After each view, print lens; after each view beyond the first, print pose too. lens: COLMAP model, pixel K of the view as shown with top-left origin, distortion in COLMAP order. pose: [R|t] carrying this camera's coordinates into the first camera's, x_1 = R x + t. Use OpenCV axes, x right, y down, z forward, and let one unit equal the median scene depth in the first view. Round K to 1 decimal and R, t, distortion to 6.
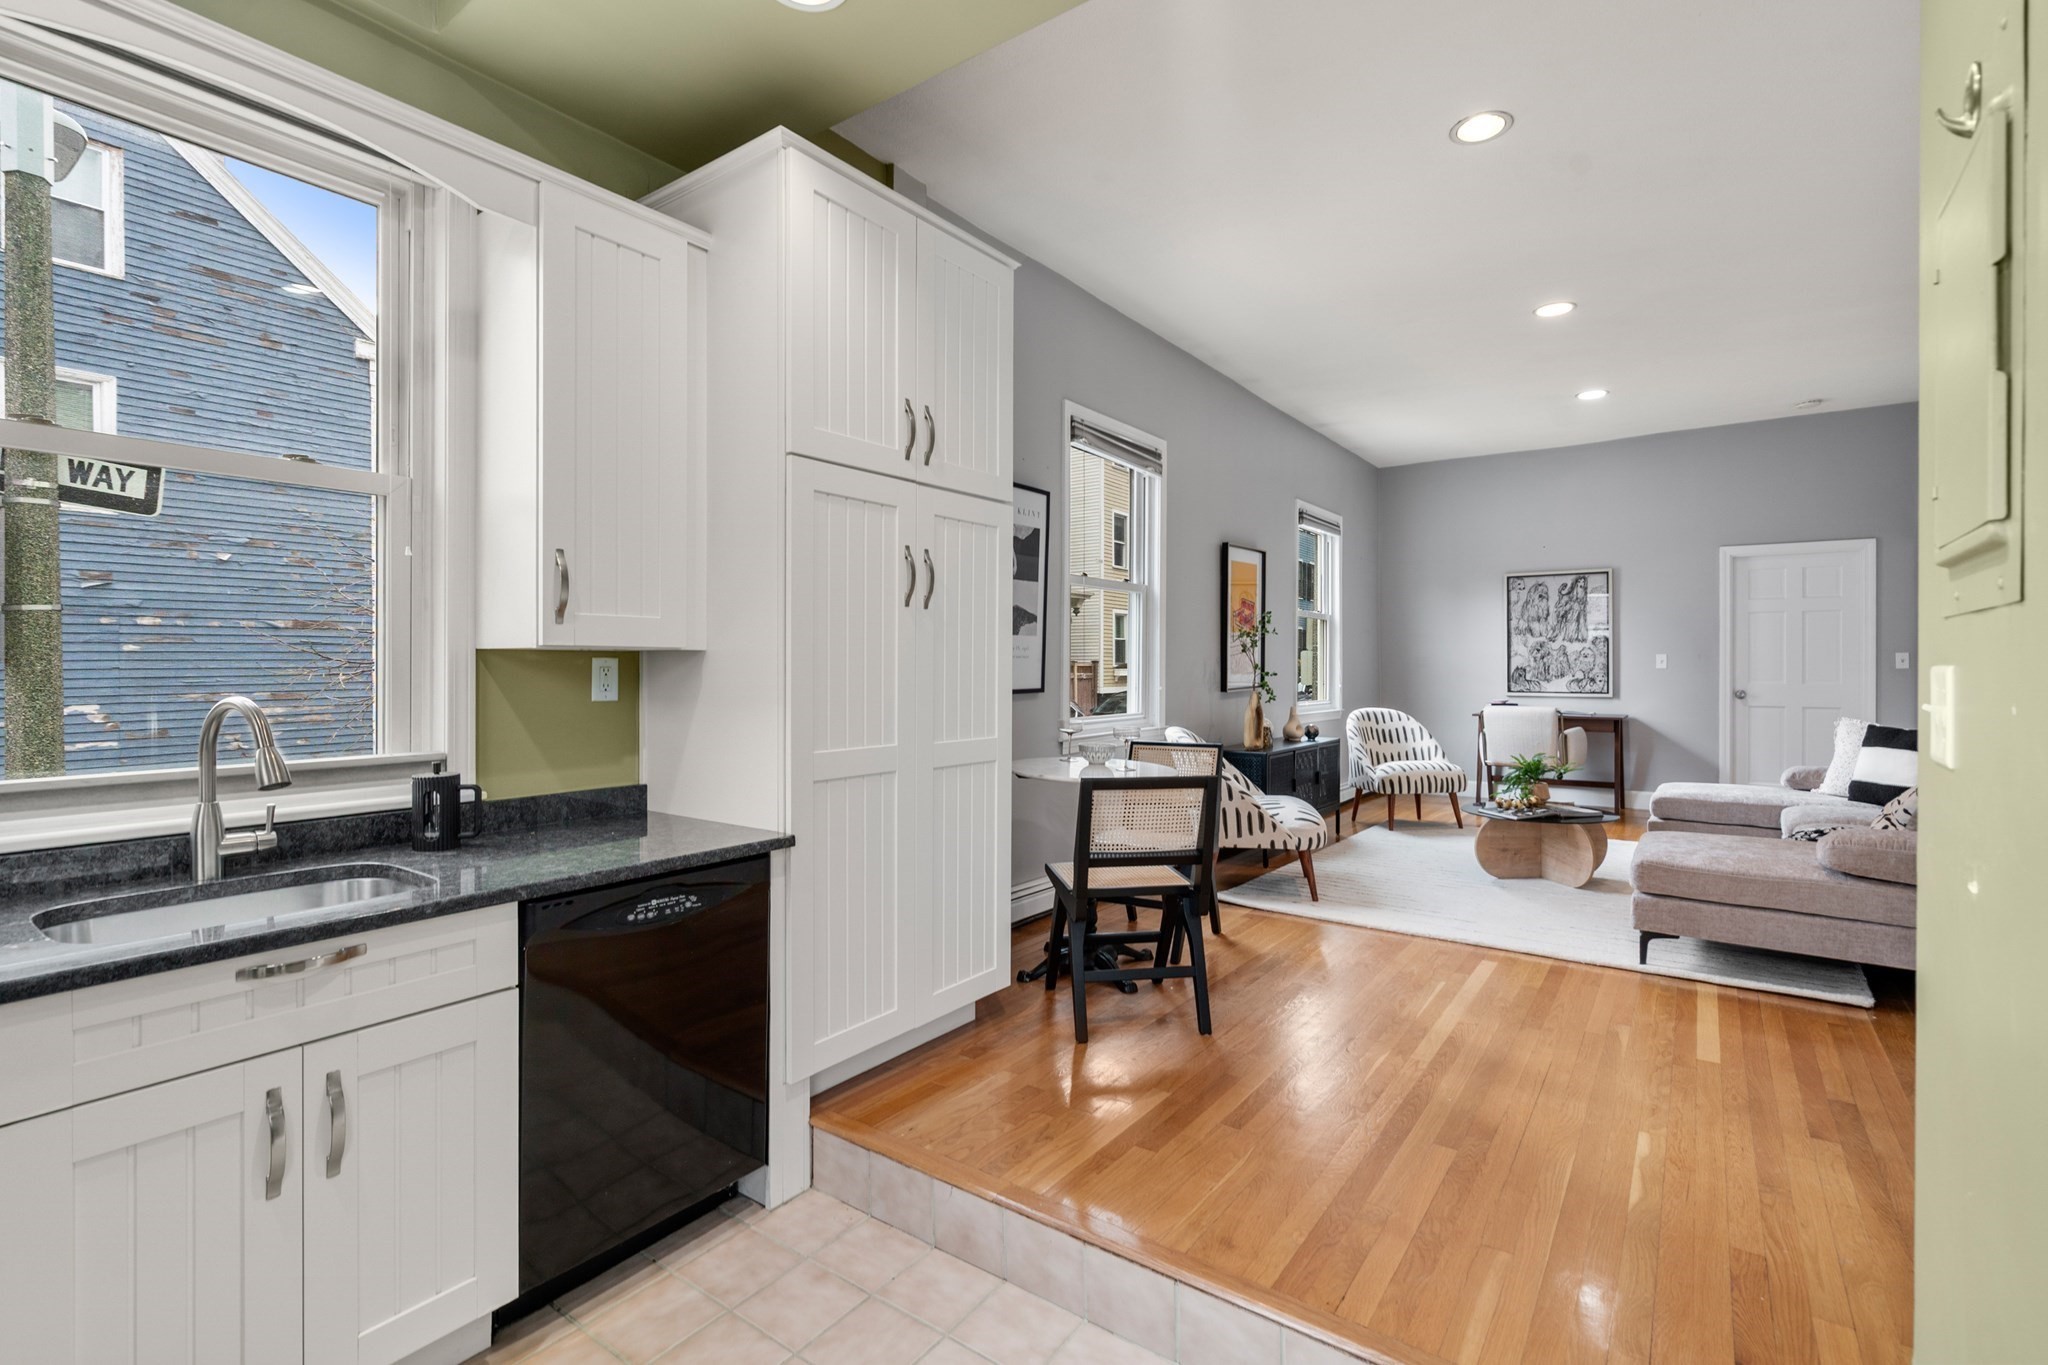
lens RADIAL K [[948.6, 0, 1012.6], [0, 948.6, 664.8], [0, 0, 1]] dist [-0.004279, 0.002281]
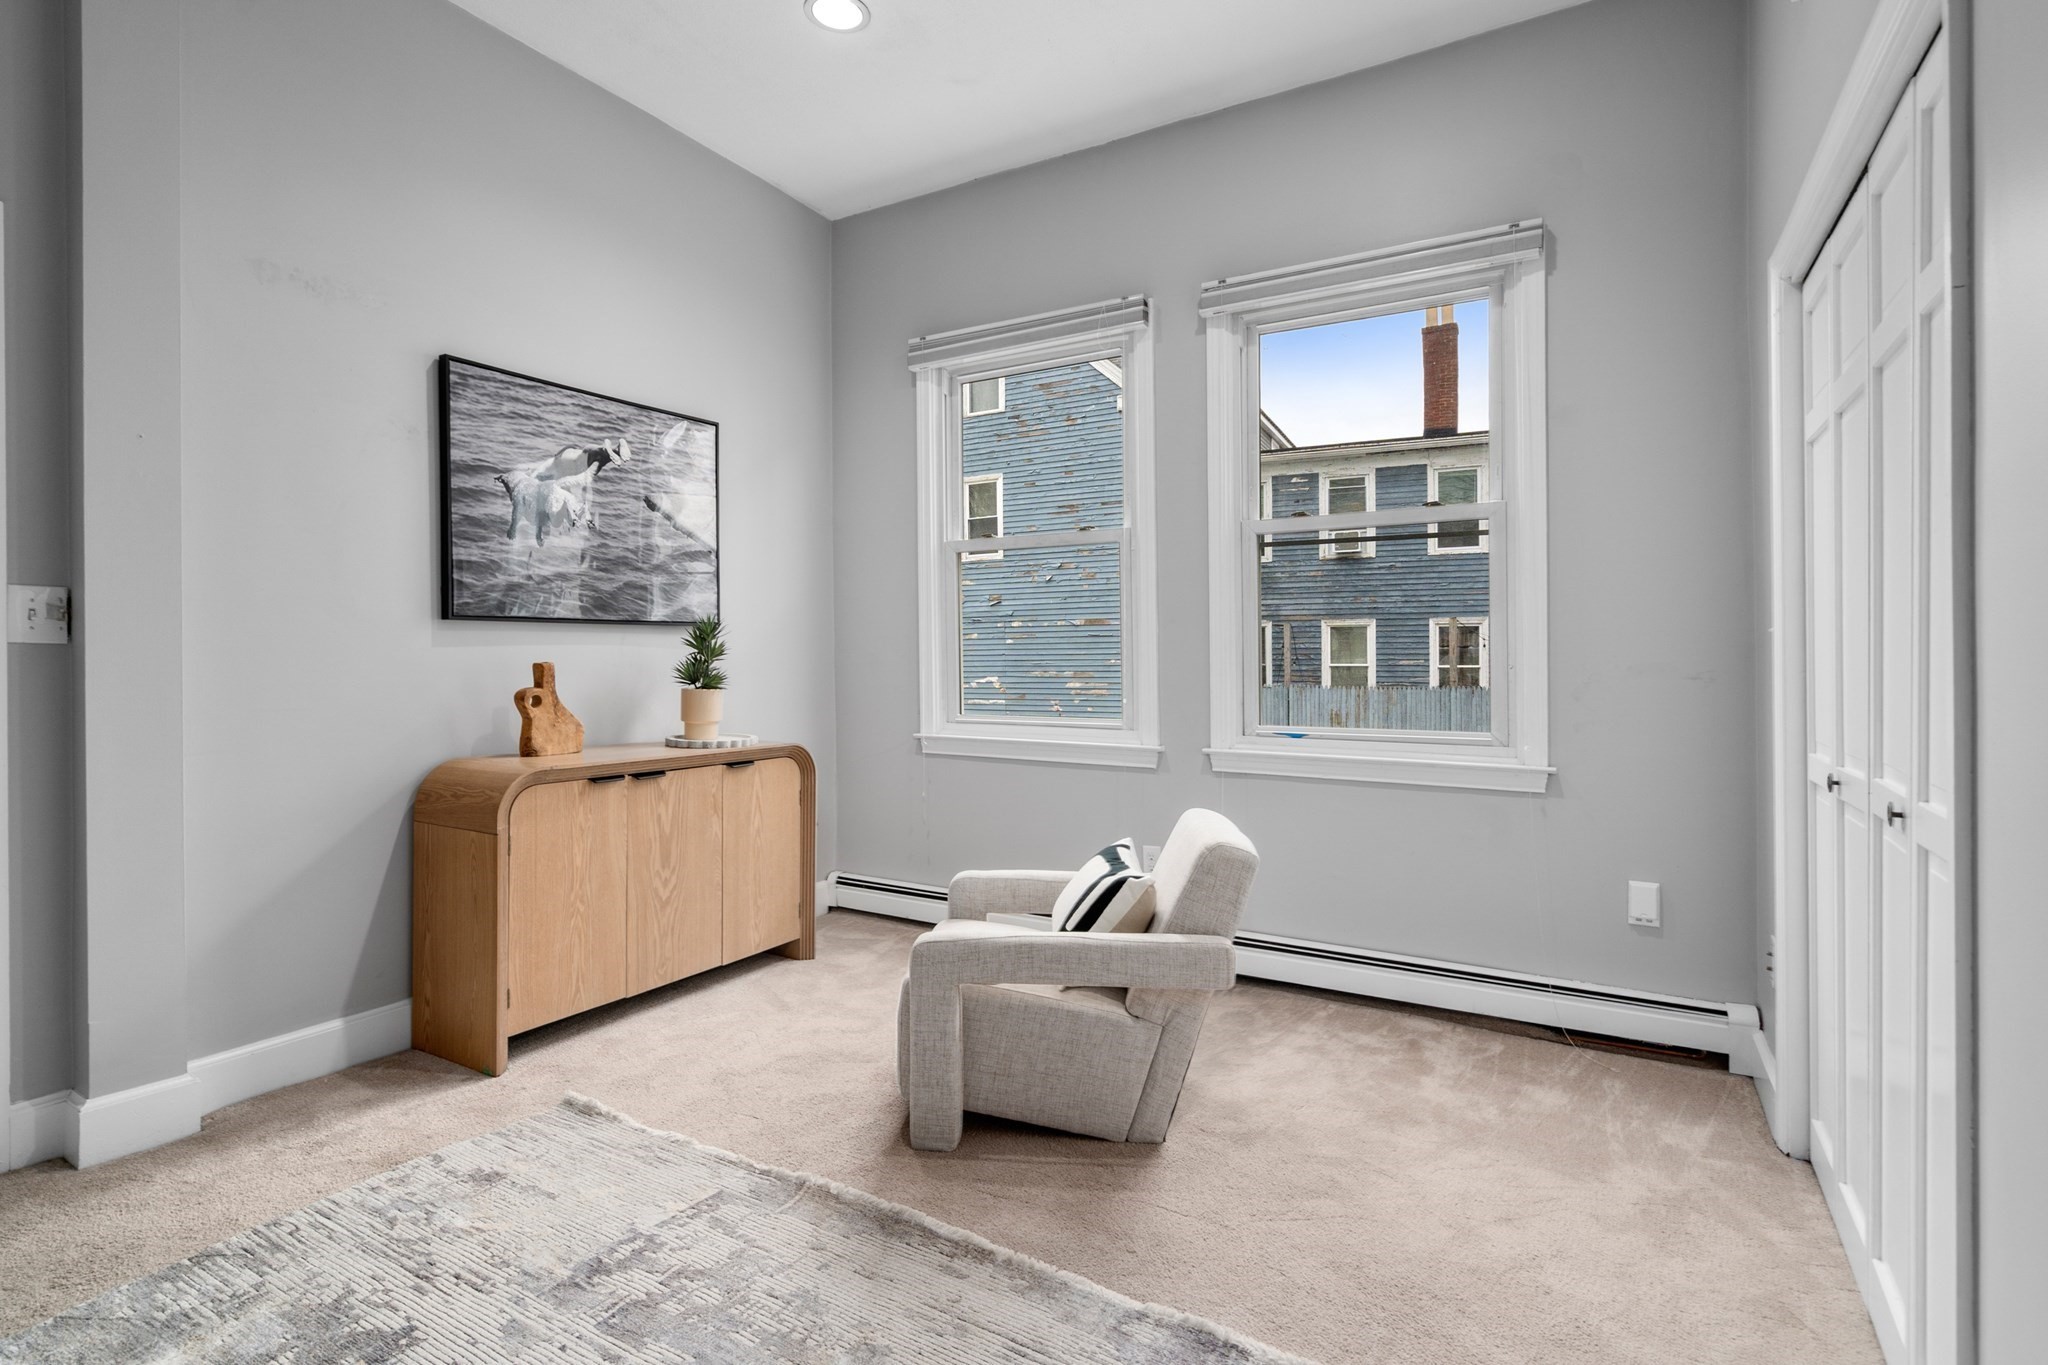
lens RADIAL K [[977.3, 0, 1044.6], [0, 977.3, 641.1], [0, 0, 1]] dist [-0.001681, -0.000012]
pose [[0.108292, -0.010569, -0.994063, 1.330264], [0.004801, 0.999937, -0.010108, -0.004072], [0.994108, -0.003678, 0.108335, 1.673809]]
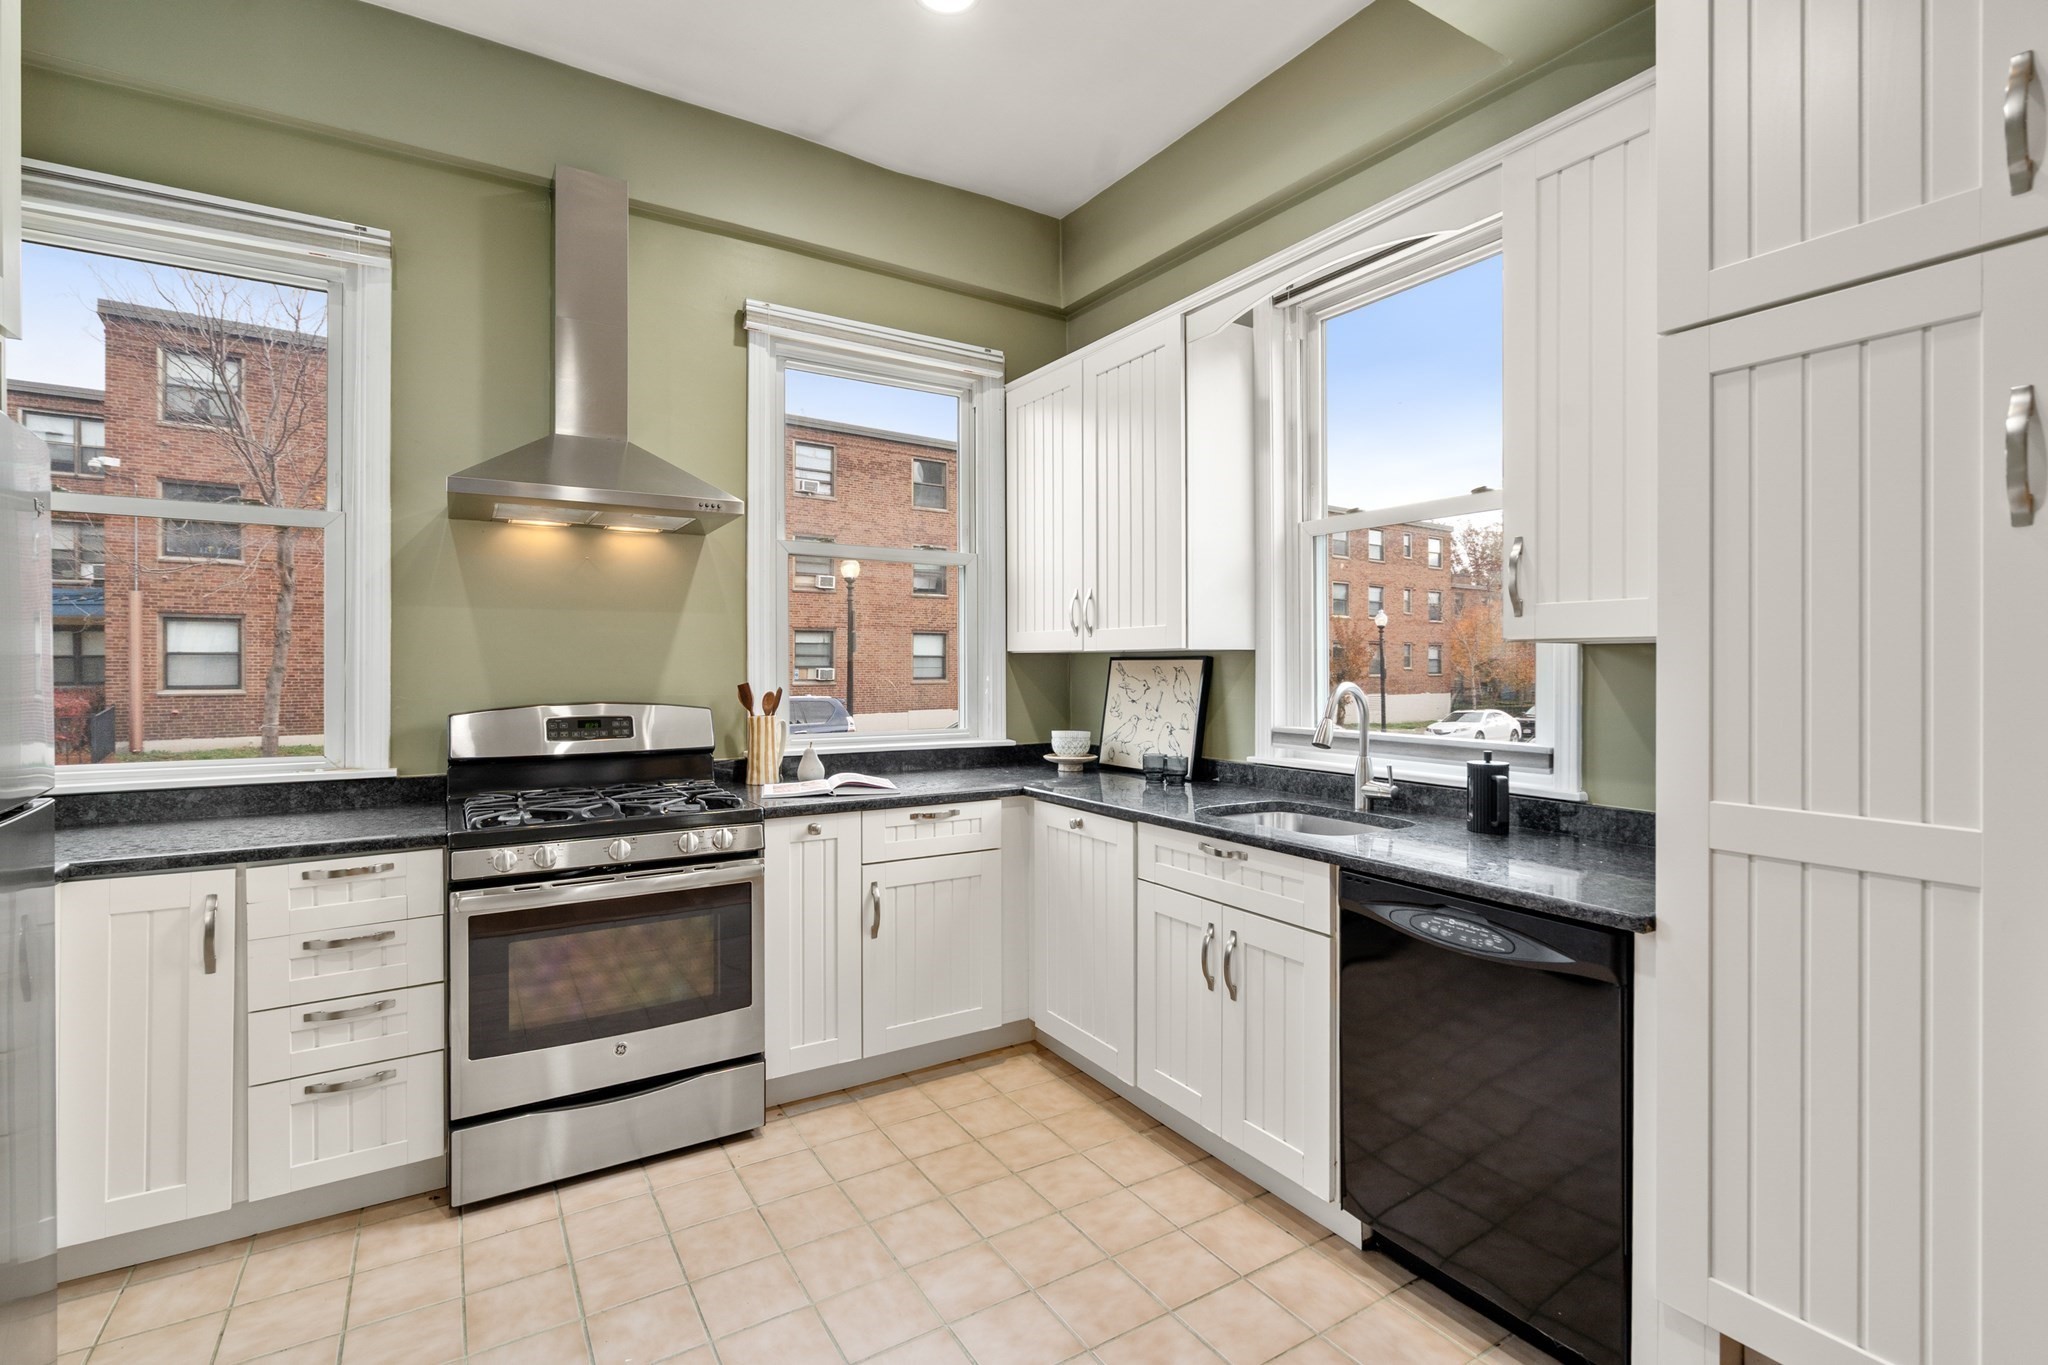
lens RADIAL K [[948.6, 0, 1042.1], [0, 948.6, 663.7], [0, 0, 1]] dist [-0.004279, 0.002281]
pose [[-0.367358, -0.000857, -0.930079, 0.219220], [0.000860, 0.999999, -0.001262, 0.001575], [0.930079, -0.001264, -0.367357, 0.348119]]
